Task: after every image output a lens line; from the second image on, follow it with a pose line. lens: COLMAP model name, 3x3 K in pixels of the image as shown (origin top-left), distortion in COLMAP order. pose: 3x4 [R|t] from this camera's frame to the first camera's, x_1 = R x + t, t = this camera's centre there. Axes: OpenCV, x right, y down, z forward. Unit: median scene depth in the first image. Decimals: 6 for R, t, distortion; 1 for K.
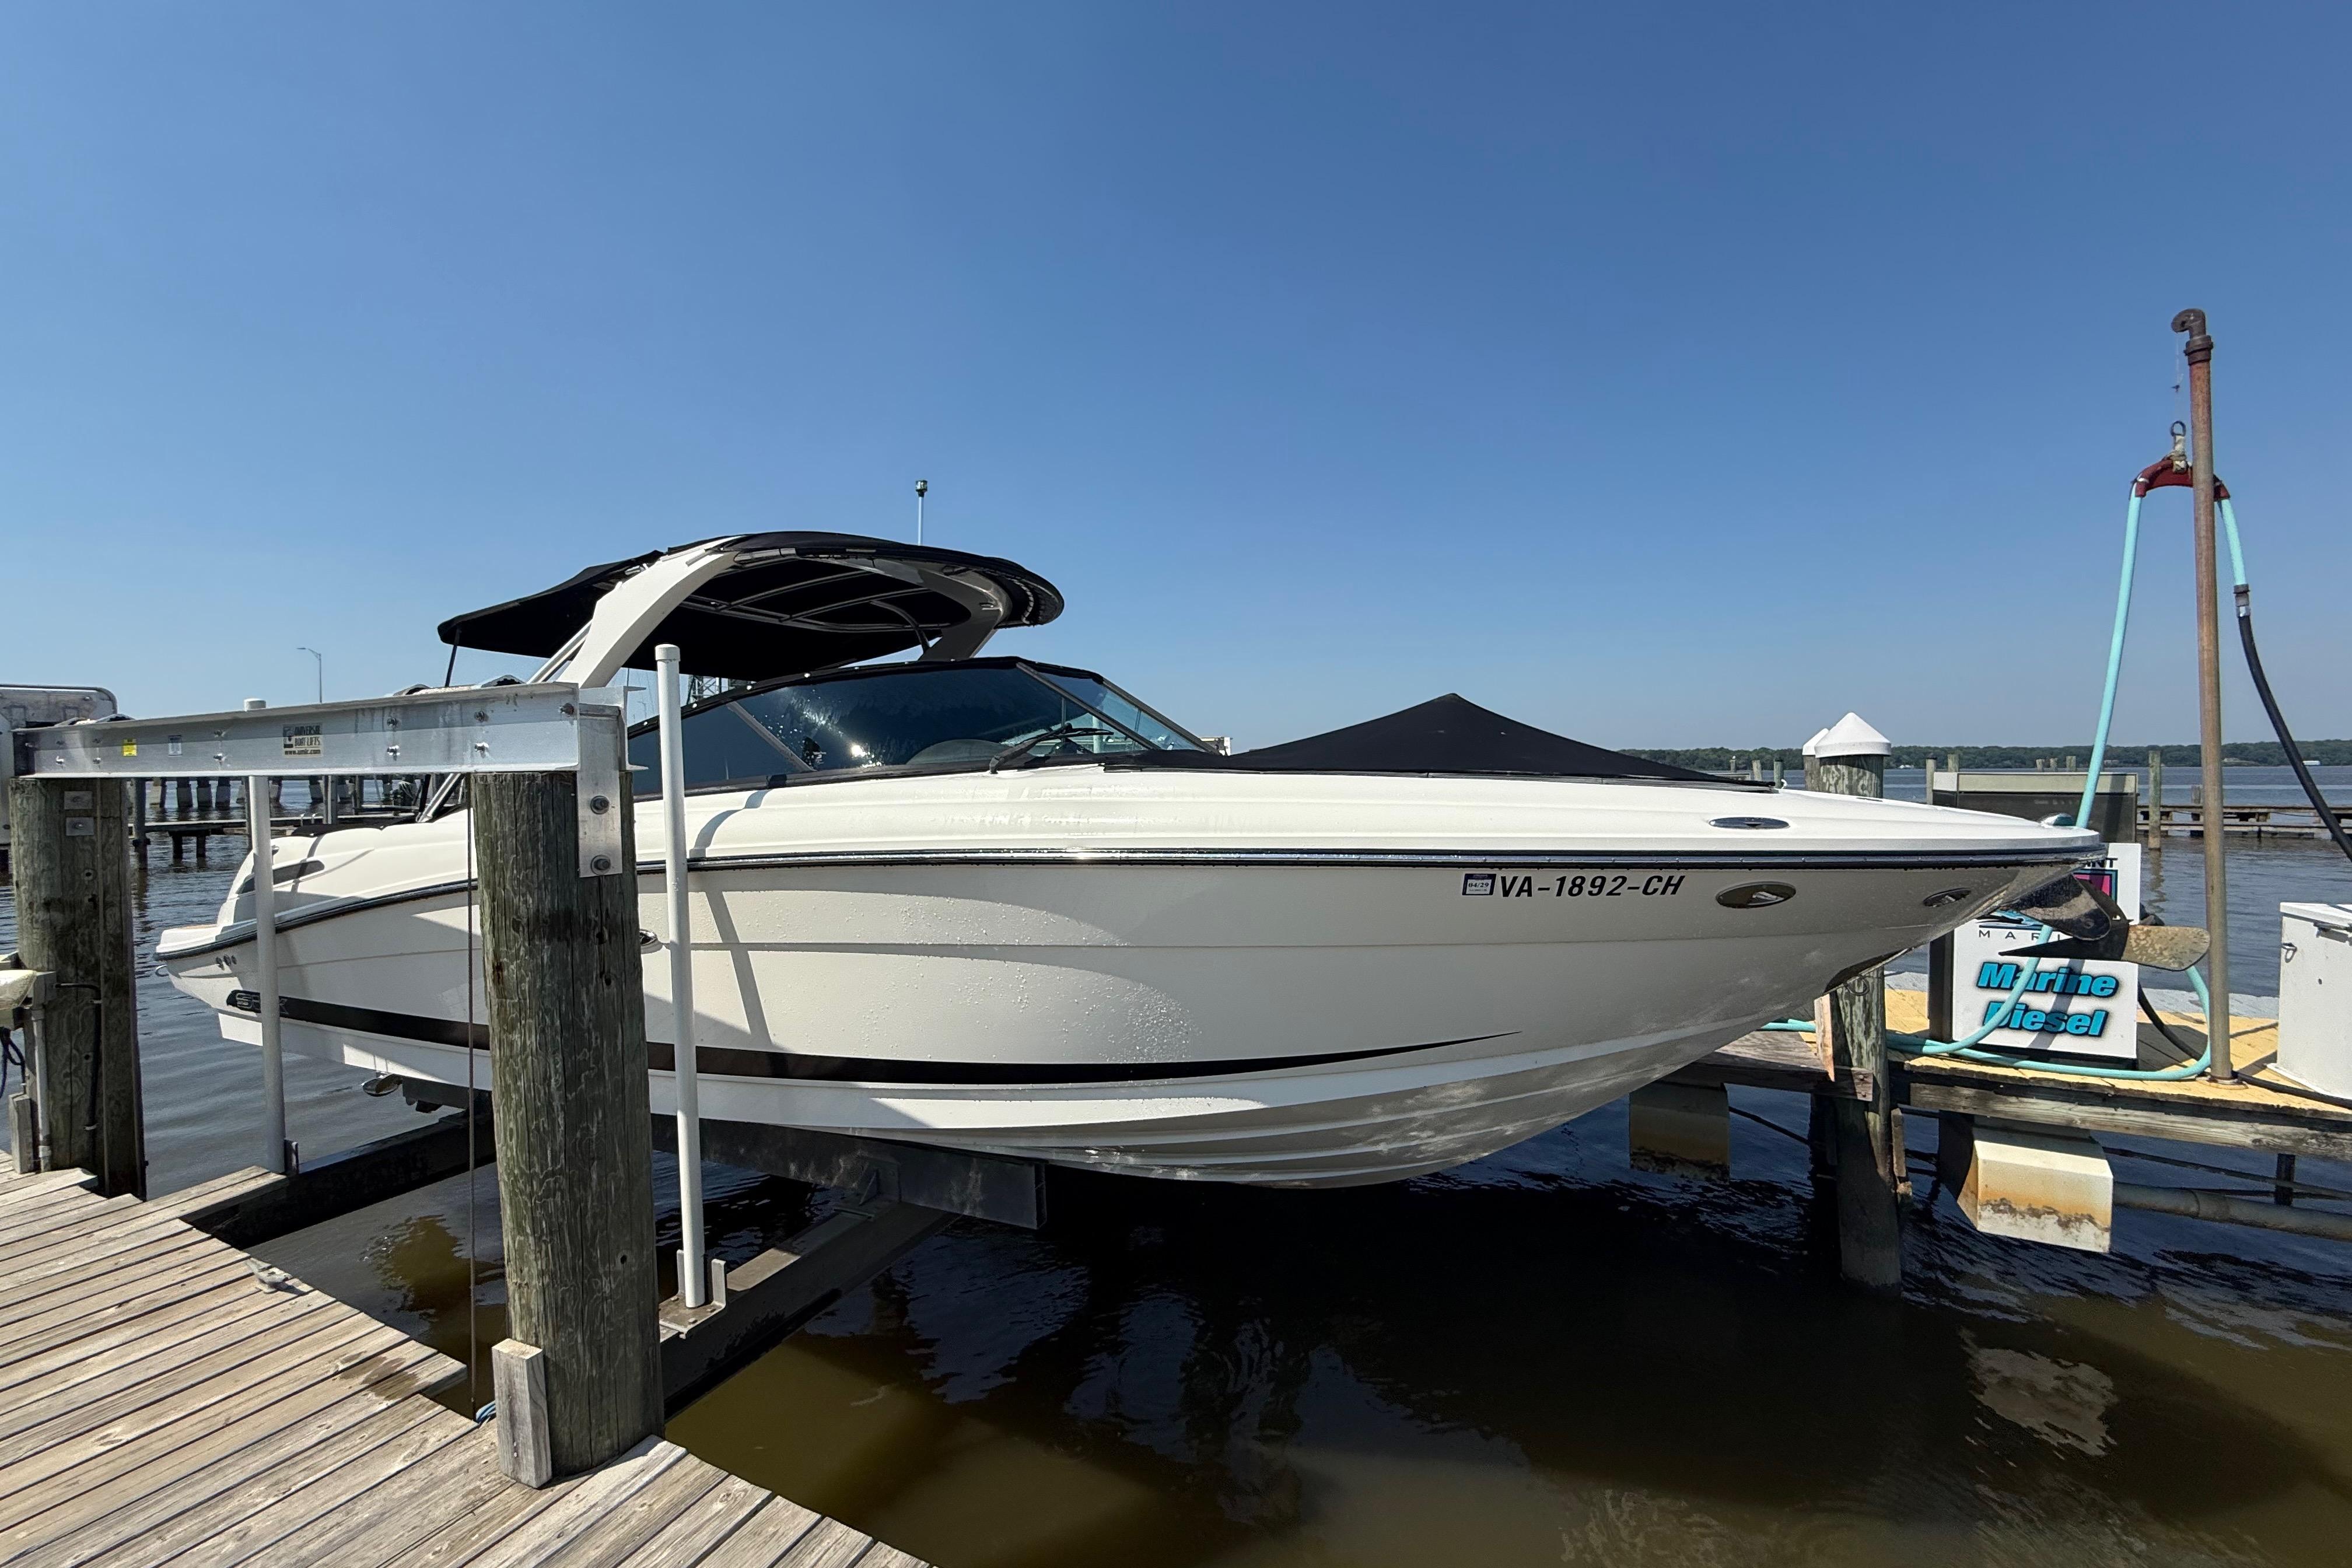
lens RADIAL K [[940.9, 0, 1172.1], [0, 940.9, 784.6], [0, 0, 1]] dist [0.001804, -0.000281]
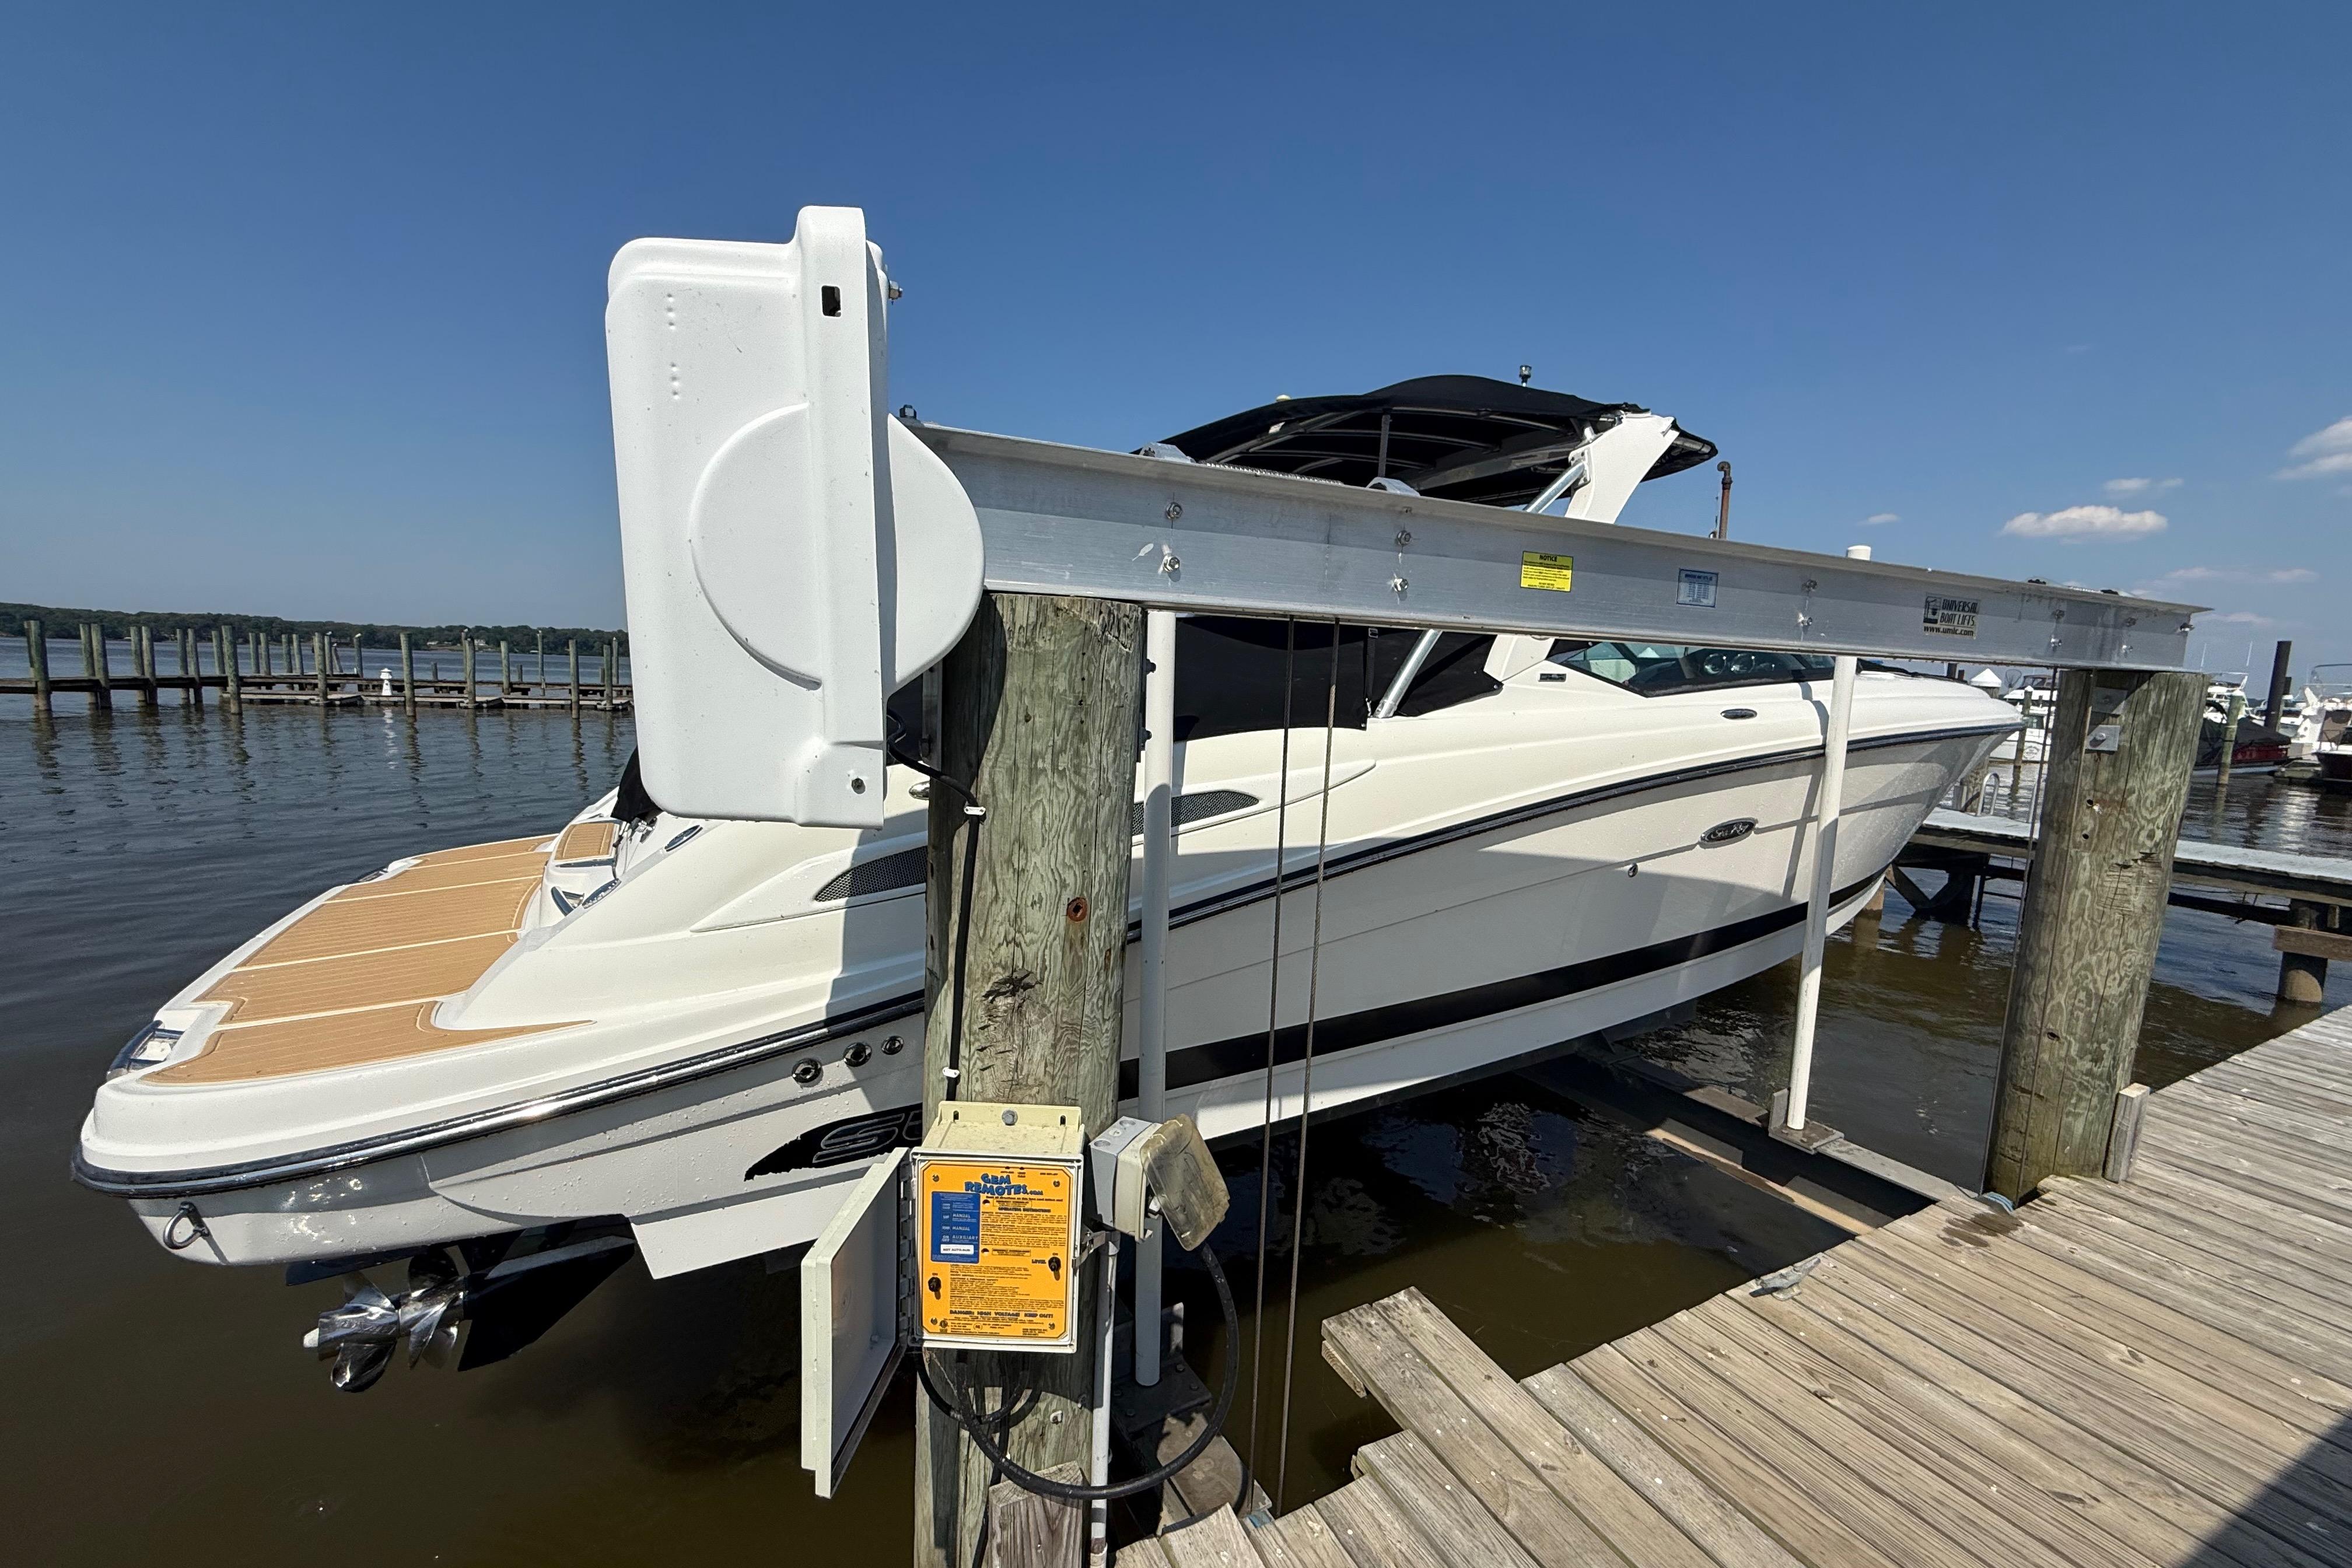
lens RADIAL K [[937.6, 0, 1170.5], [0, 937.6, 783.3], [0, 0, 1]] dist [0.000588, -0.000095]
pose [[0.597087, -0.064564, 0.799574, -1.445529], [-0.029707, 0.994292, 0.102471, 0.024475], [-0.801626, -0.084937, 0.591761, 0.758231]]
